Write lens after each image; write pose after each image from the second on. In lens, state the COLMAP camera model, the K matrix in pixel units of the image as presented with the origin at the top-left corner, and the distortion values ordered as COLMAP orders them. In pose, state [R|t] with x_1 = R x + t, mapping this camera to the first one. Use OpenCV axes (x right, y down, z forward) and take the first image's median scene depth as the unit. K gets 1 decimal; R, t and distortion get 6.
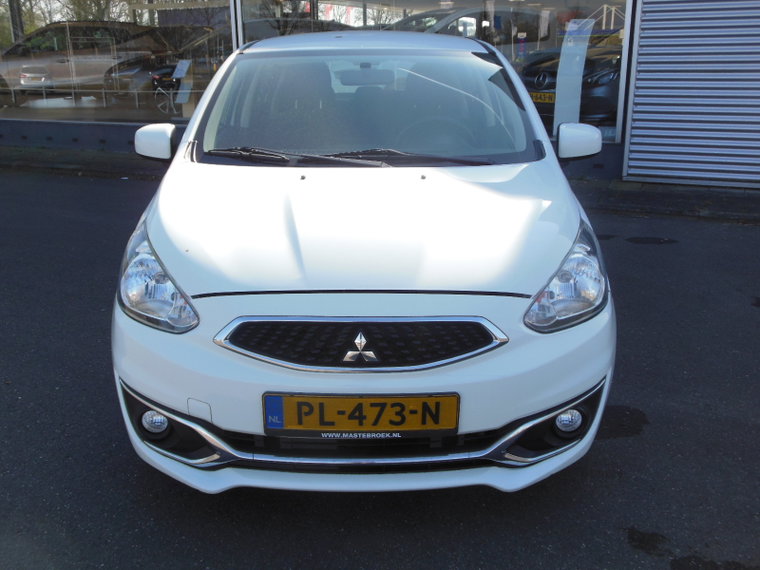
lens RADIAL K [[728.3, 0, 380.0], [0, 728.3, 284.5], [0, 0, 1]] dist [0.000957, 0.000000]
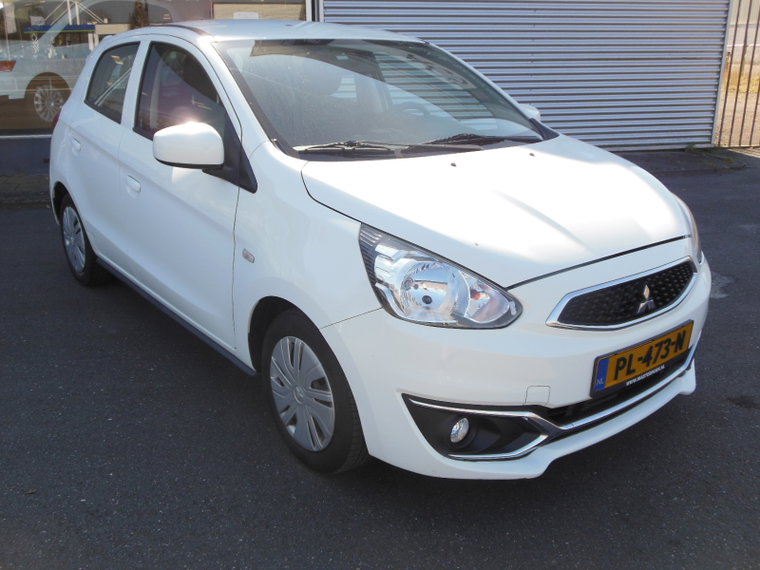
lens RADIAL K [[728.3, 0, 380.3], [0, 728.3, 286.0], [0, 0, 1]] dist [0.000957, 0.000000]
pose [[0.773185, -0.190288, 0.604959, -1.019374], [0.184073, 0.980194, 0.073057, -0.091732], [-0.606879, 0.054870, 0.792898, 0.333463]]
